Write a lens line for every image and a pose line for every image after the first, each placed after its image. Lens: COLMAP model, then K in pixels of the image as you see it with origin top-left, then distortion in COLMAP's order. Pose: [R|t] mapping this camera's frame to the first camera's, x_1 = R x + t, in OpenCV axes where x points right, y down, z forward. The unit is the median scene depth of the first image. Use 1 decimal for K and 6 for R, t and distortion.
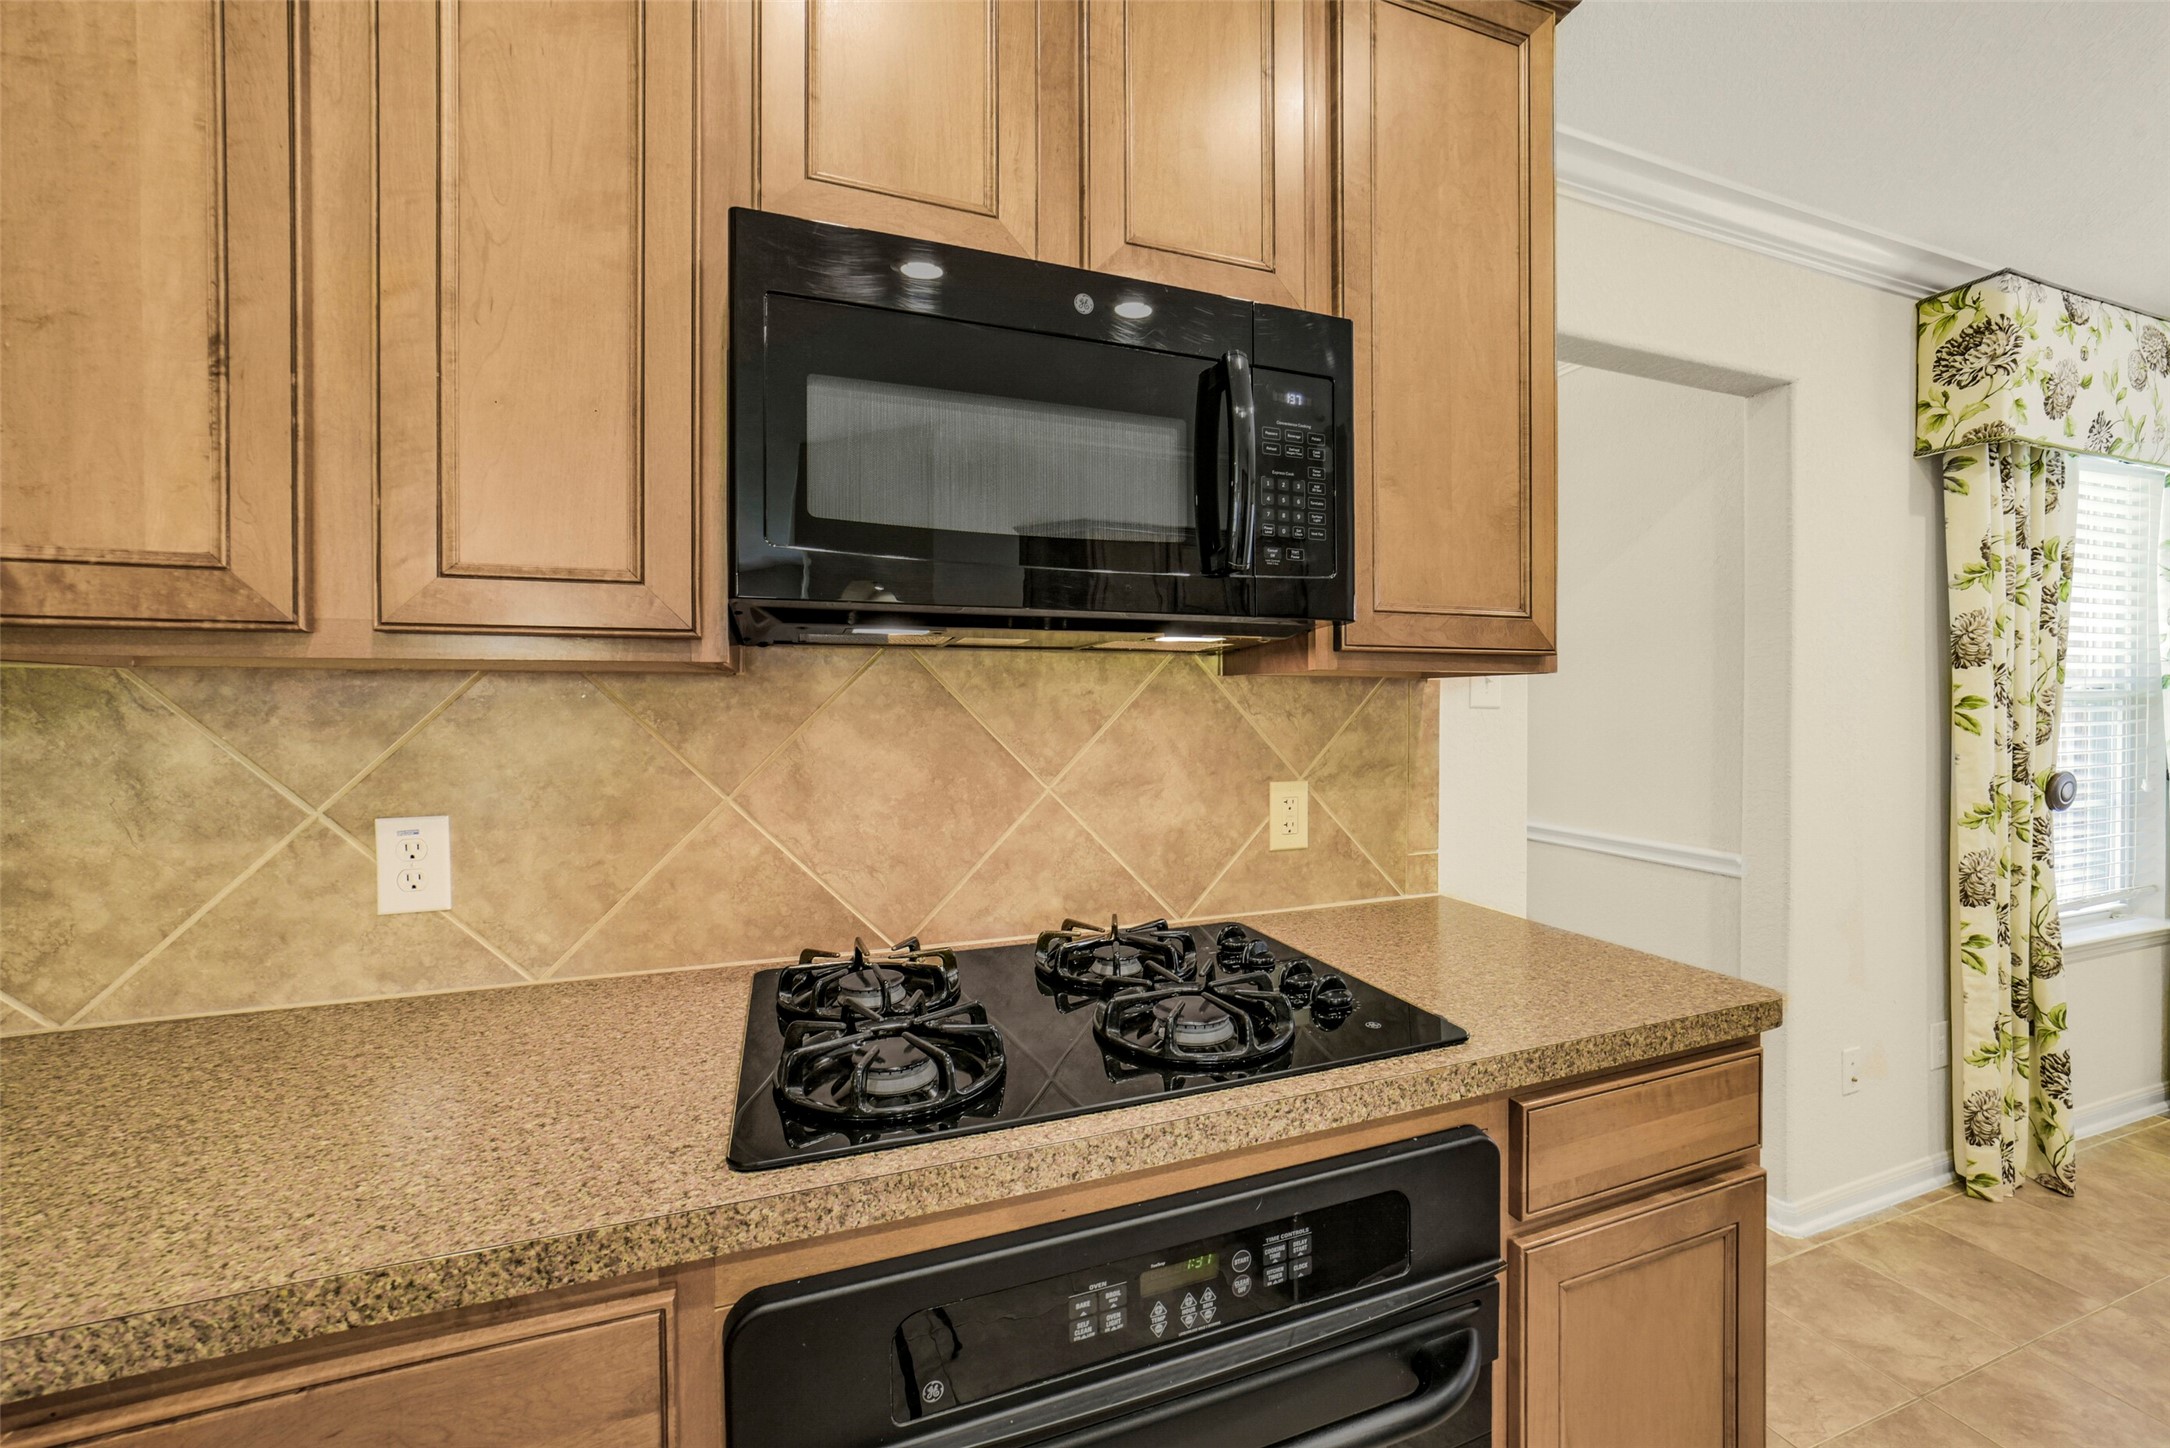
lens RADIAL K [[868.3, 0, 1100.0], [0, 868.3, 725.2], [0, 0, 1]] dist [-0.029911, 0.003884]
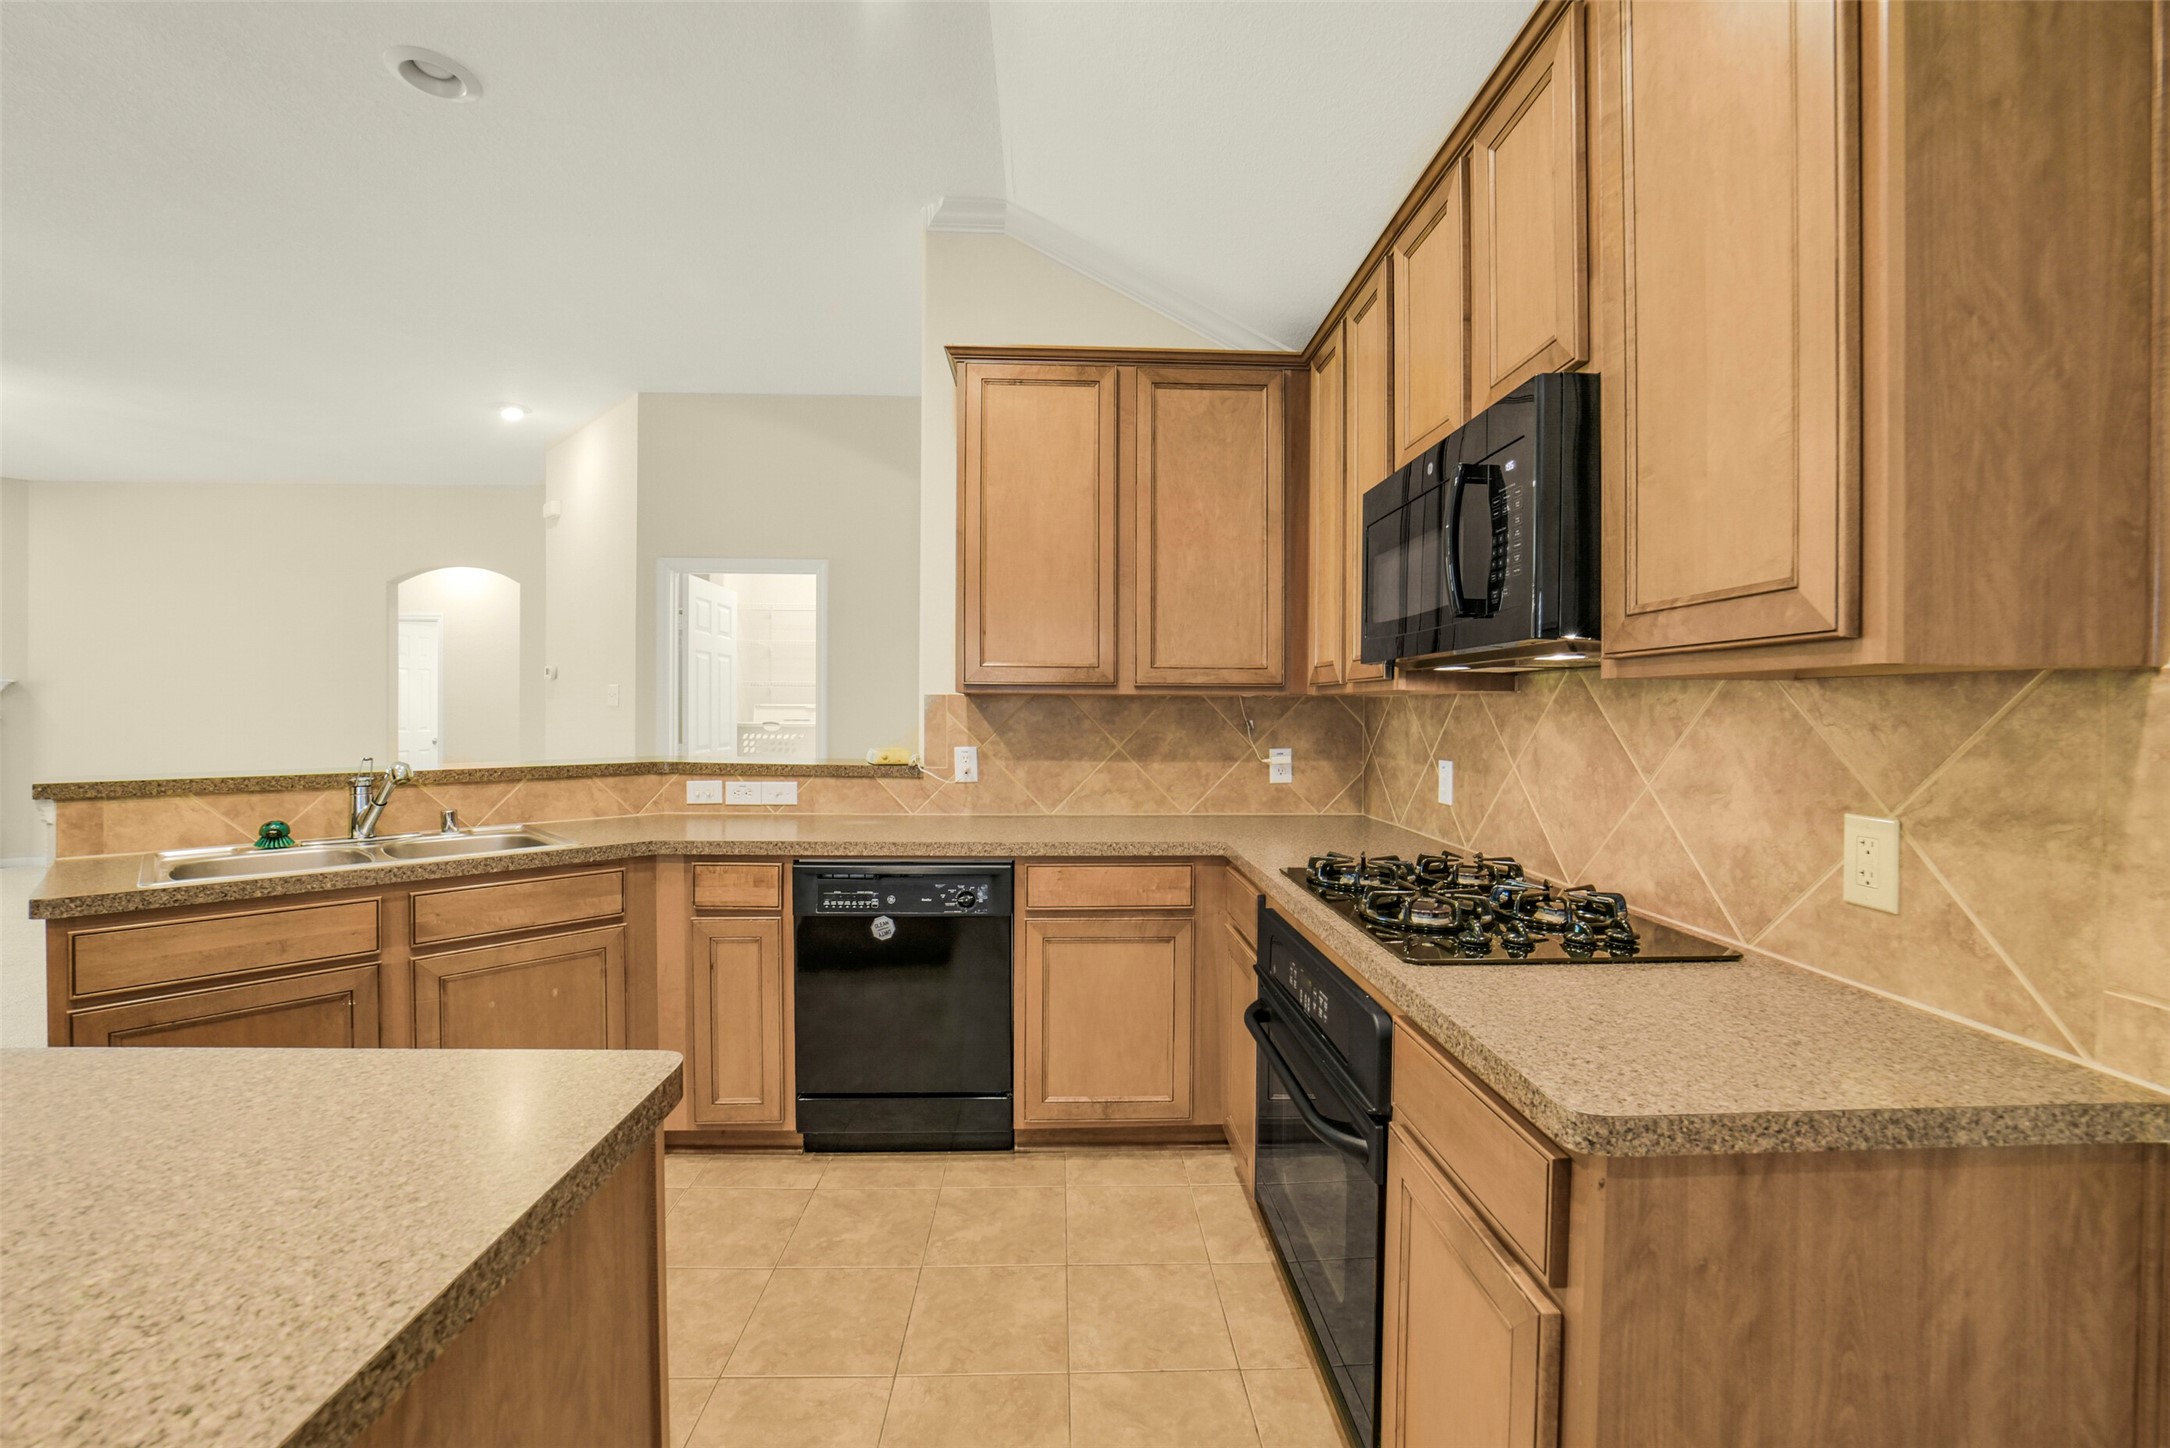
lens RADIAL K [[868.3, 0, 1077.9], [0, 868.3, 715.9], [0, 0, 1]] dist [-0.029911, 0.003884]
pose [[-0.325704, 0.010188, -0.945417, 1.170667], [-0.028681, 0.999375, 0.020650, -0.018398], [0.945037, 0.033841, -0.325208, 0.605959]]
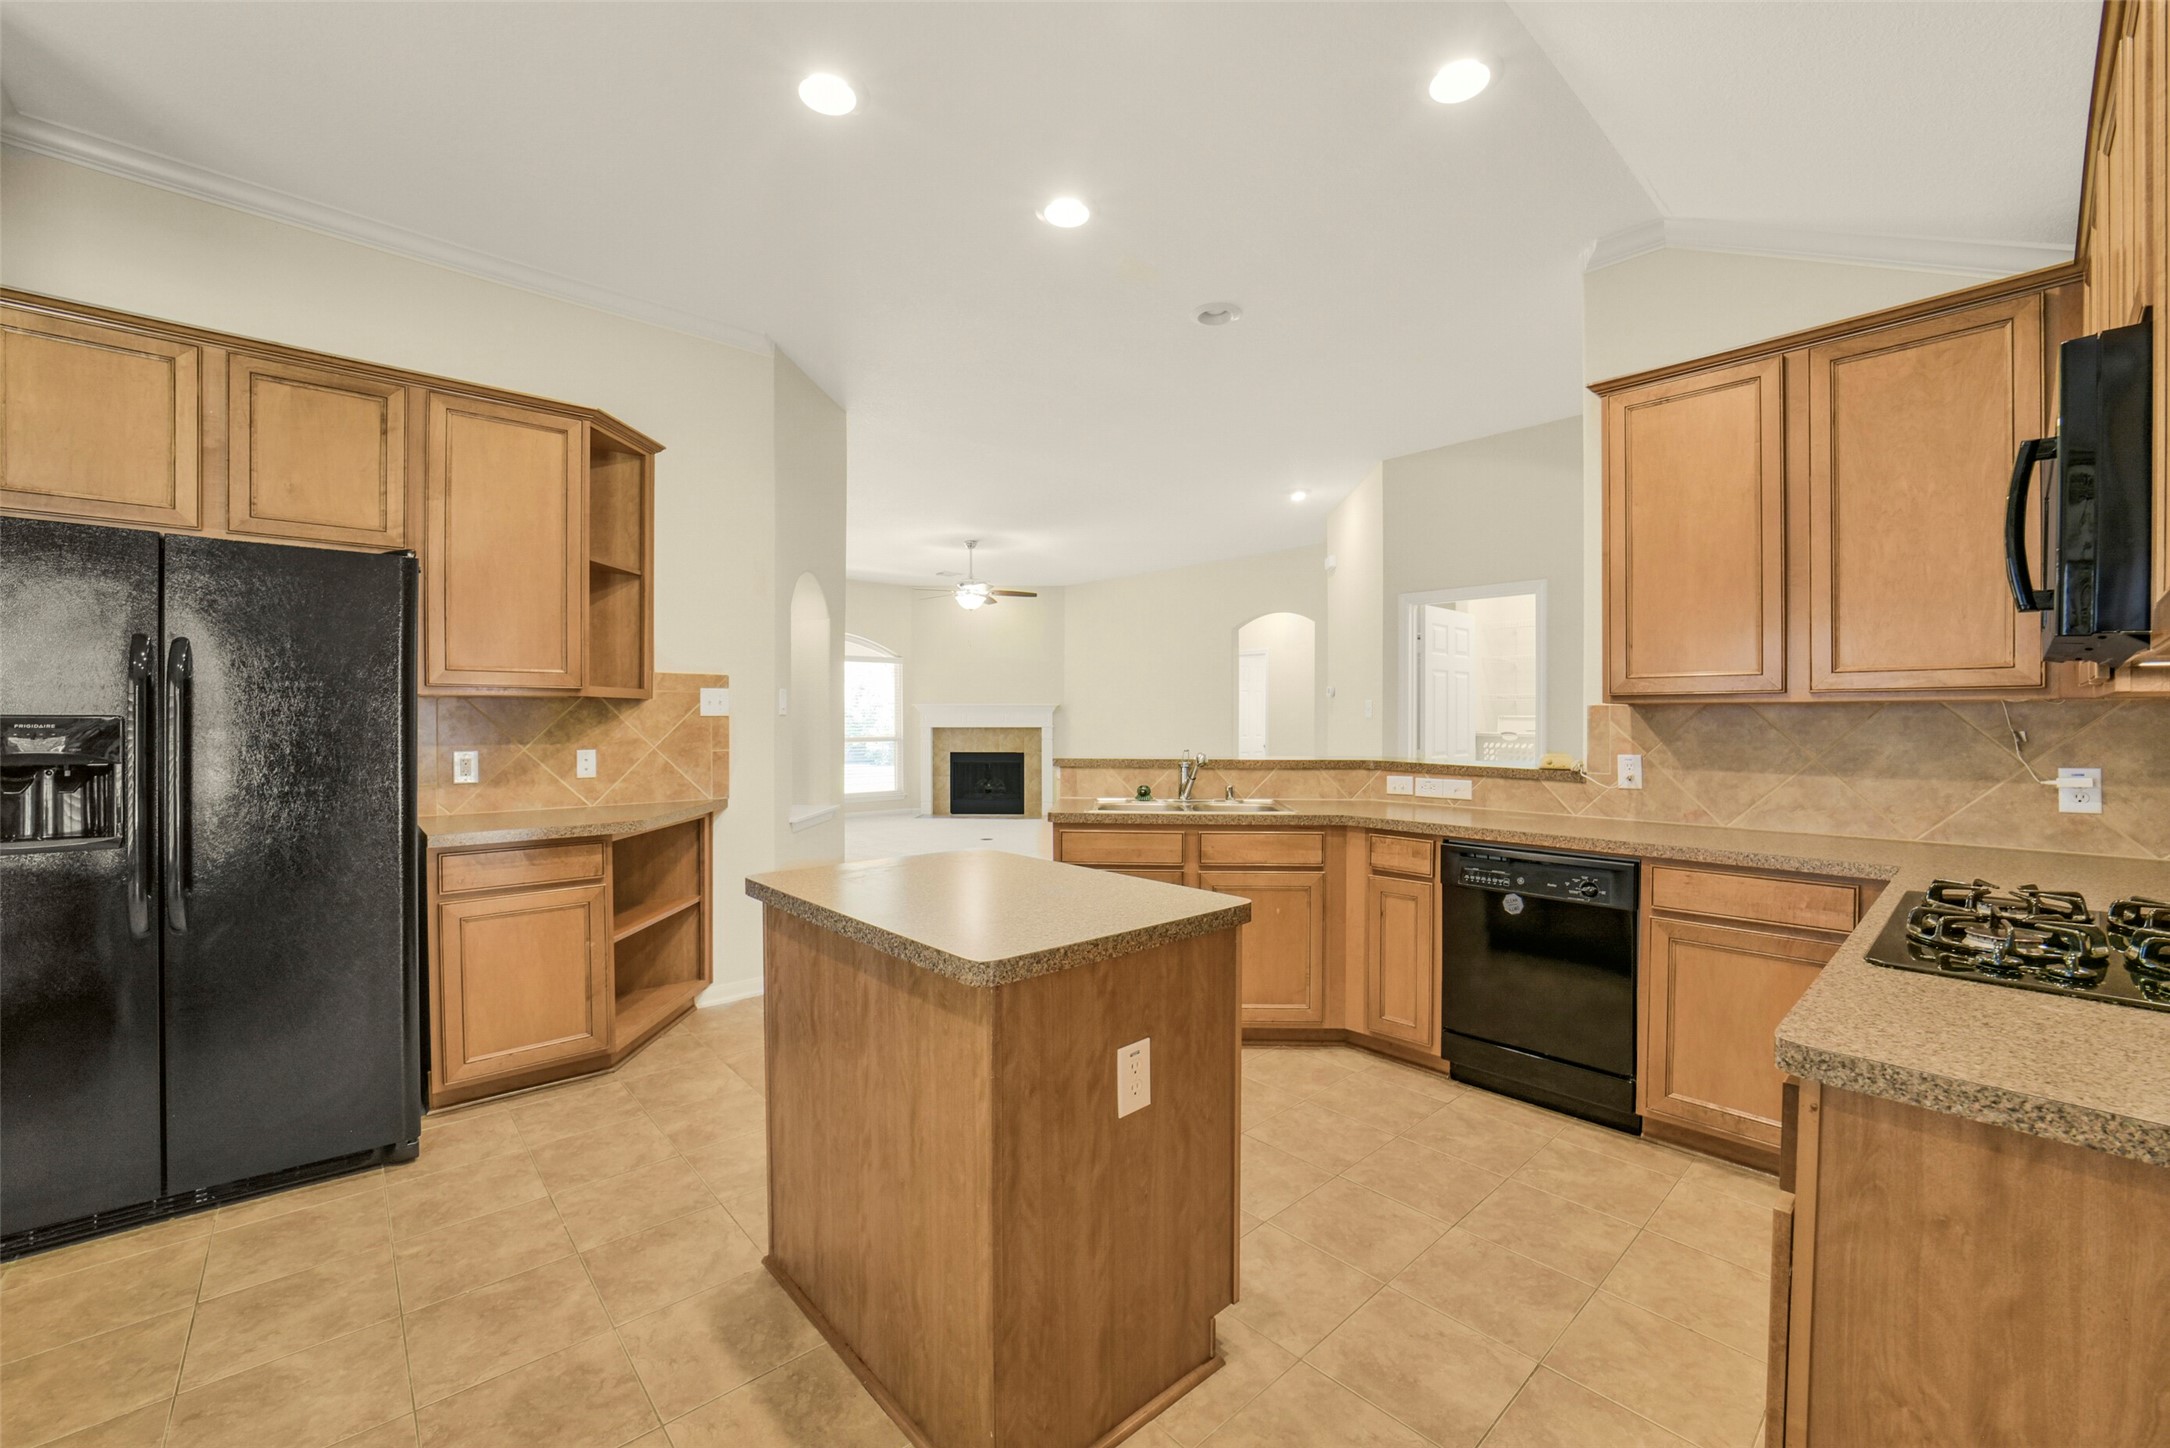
lens RADIAL K [[868.3, 0, 1091.8], [0, 868.3, 726.3], [0, 0, 1]] dist [-0.029911, 0.003884]
pose [[-0.934369, 0.006165, -0.356255, 1.288156], [-0.006915, 0.999348, 0.035431, -0.029313], [0.356241, 0.035569, -0.933717, 1.110316]]
